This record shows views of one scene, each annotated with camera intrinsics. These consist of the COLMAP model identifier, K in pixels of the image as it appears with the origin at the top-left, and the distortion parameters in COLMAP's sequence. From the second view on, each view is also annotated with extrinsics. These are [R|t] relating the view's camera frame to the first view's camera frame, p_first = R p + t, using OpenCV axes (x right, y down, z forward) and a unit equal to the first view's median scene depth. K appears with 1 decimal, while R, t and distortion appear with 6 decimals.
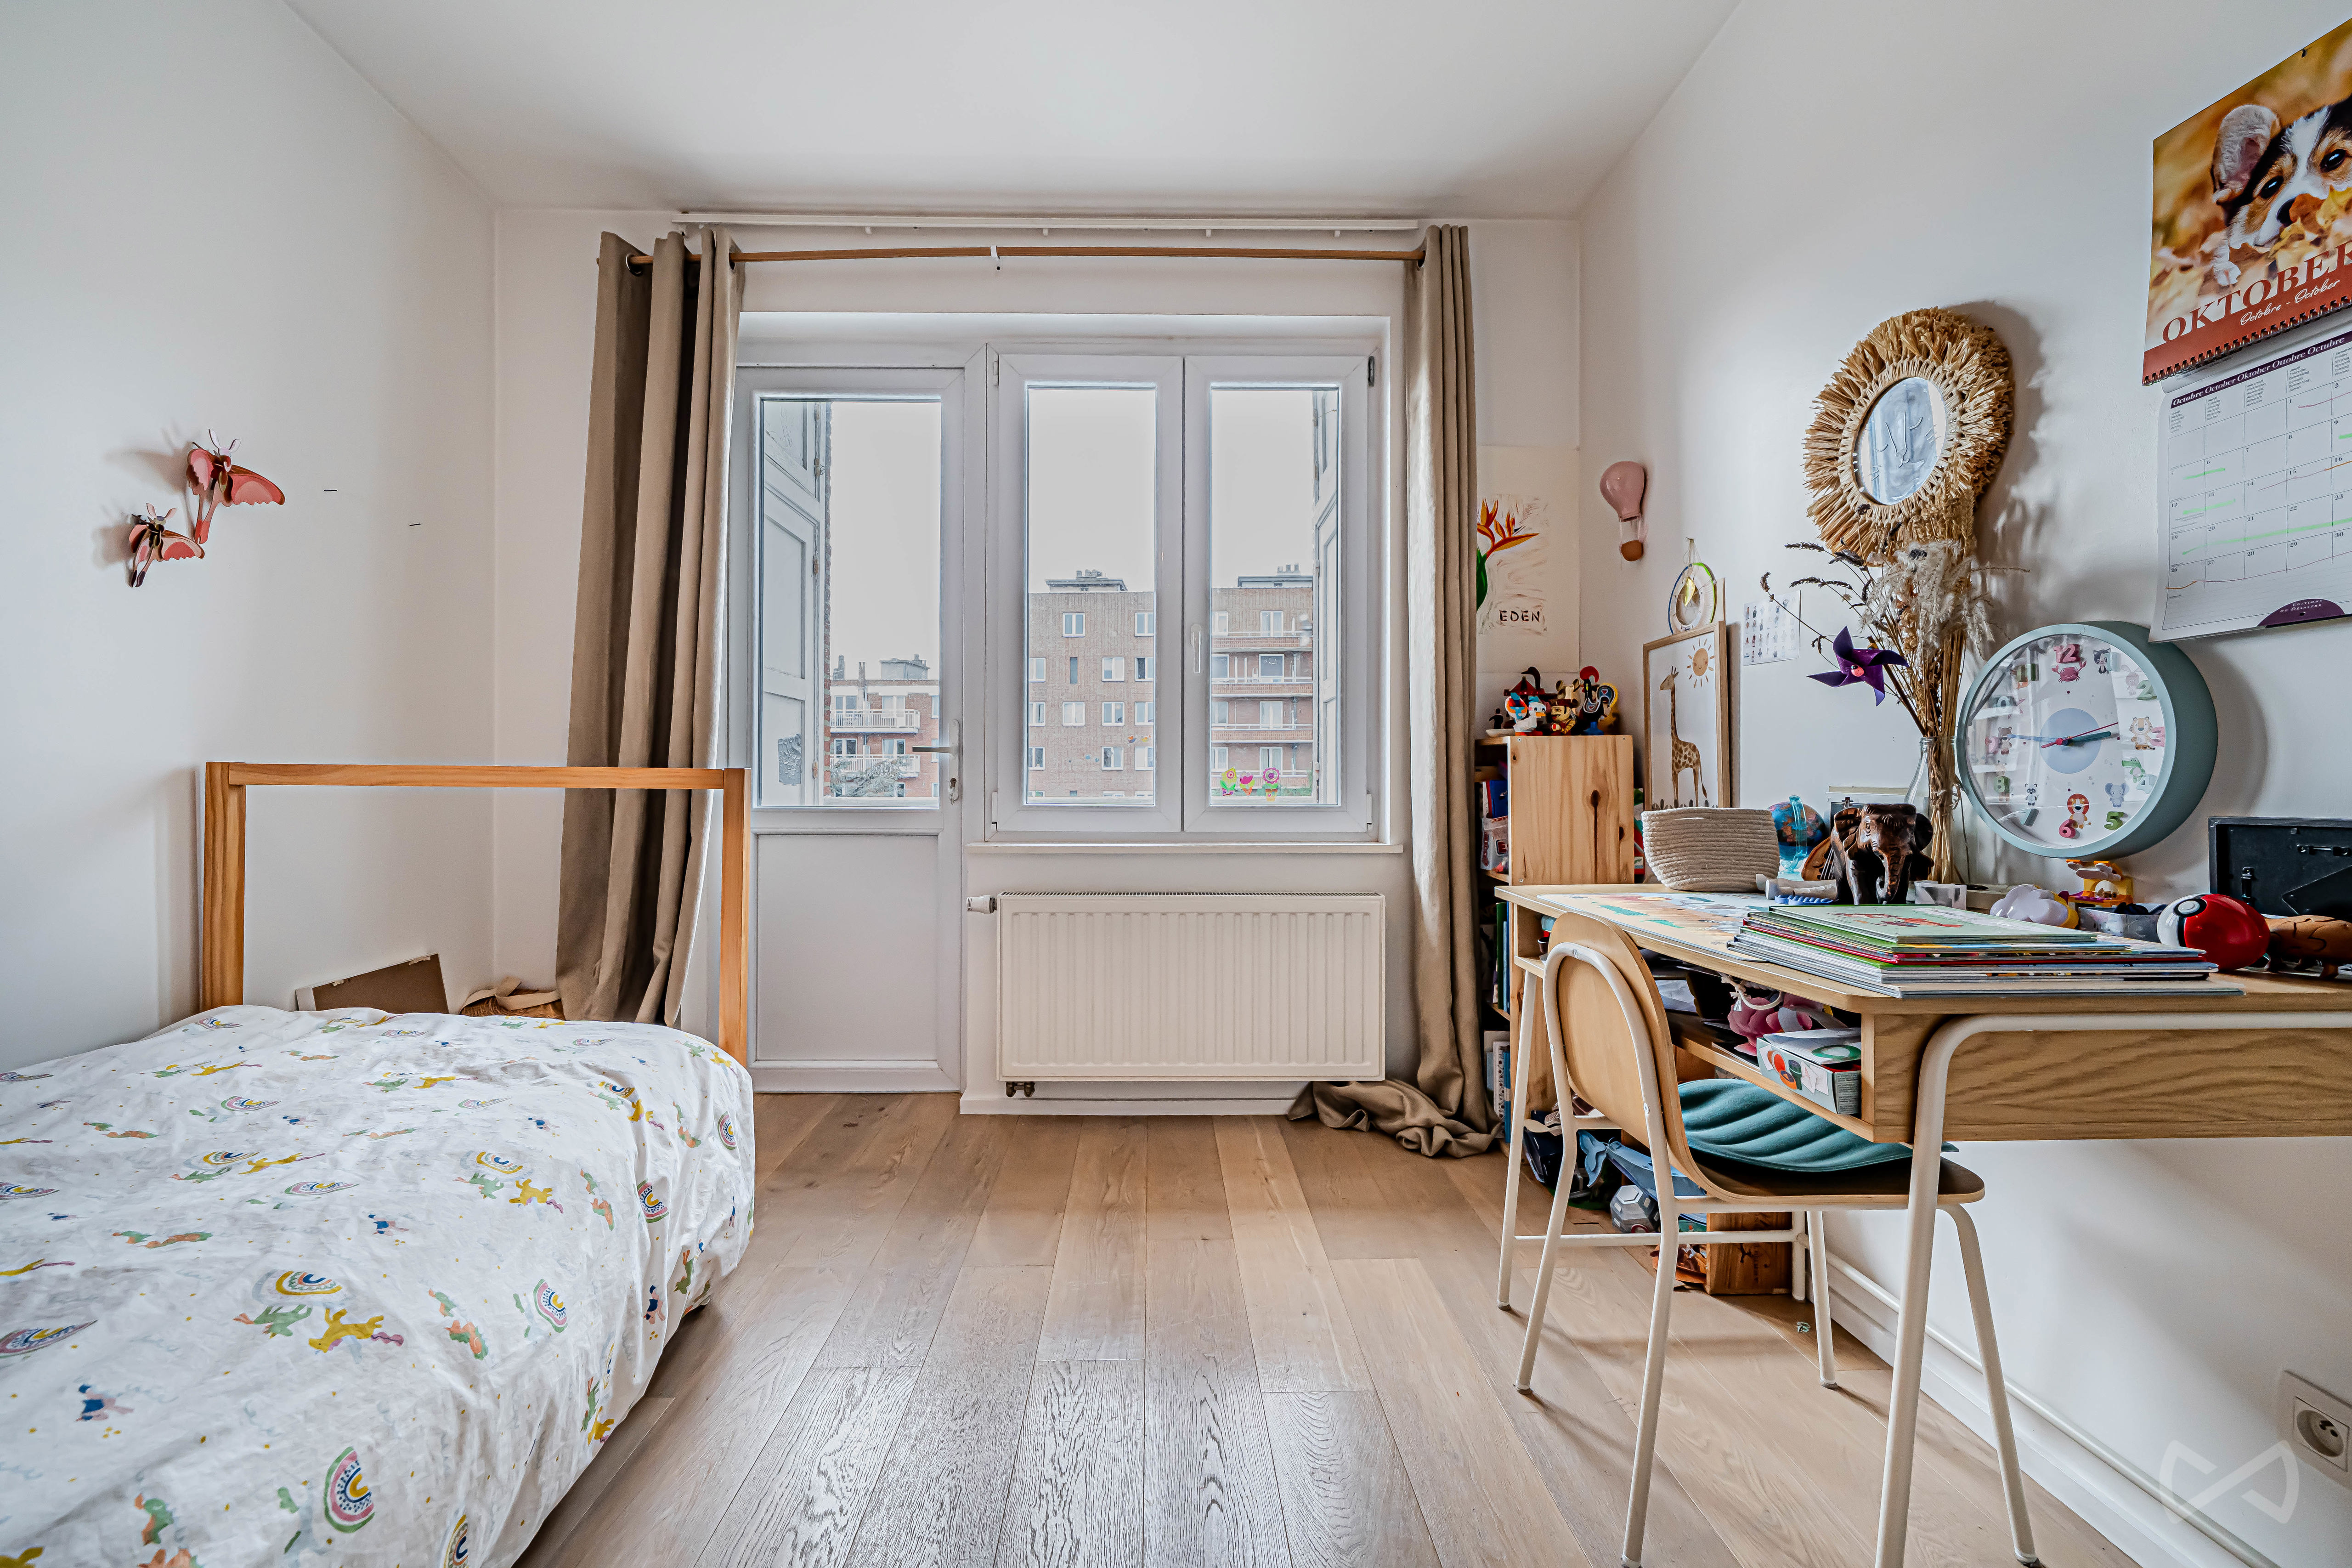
lens RADIAL K [[977.8, 0, 1180.0], [0, 977.8, 783.4], [0, 0, 1]] dist [0.002618, 0.001790]
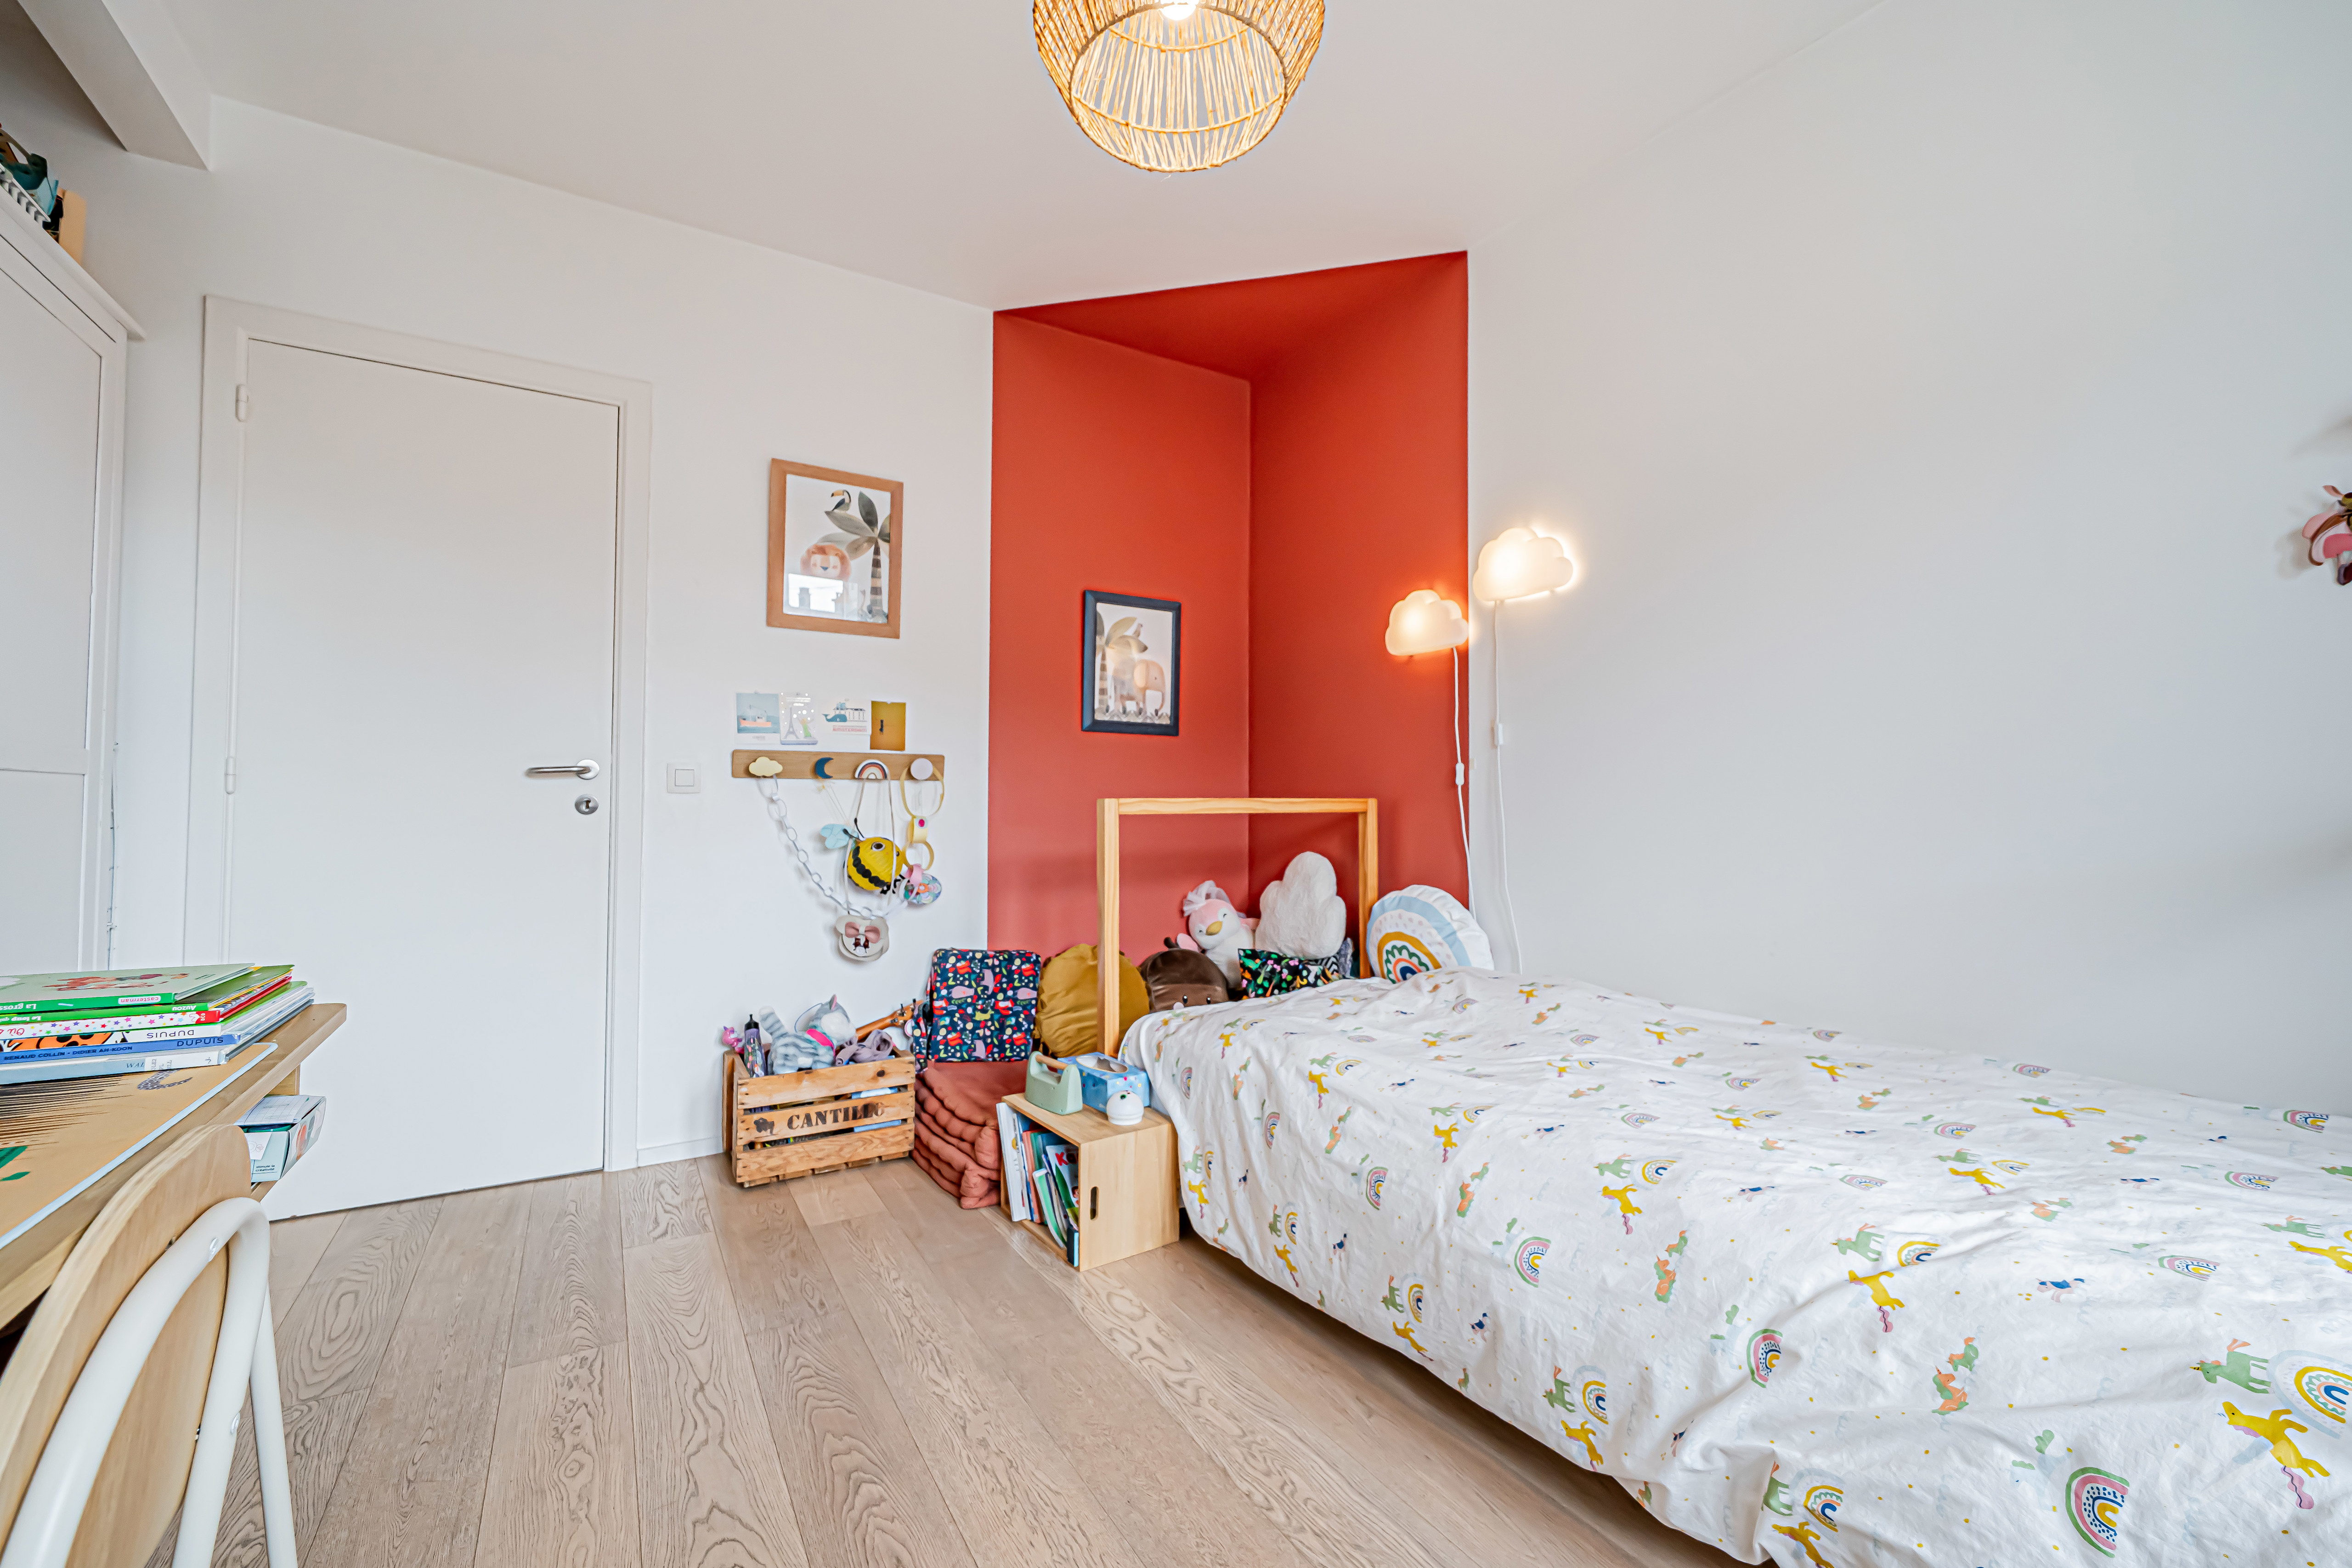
lens RADIAL K [[977.8, 0, 1174.7], [0, 977.8, 783.0], [0, 0, 1]] dist [0.002618, 0.001790]
pose [[-0.876348, -0.011919, -0.481531, 0.306827], [-0.002057, 0.999777, -0.021002, -0.015185], [0.481674, -0.017415, -0.876177, 1.796916]]
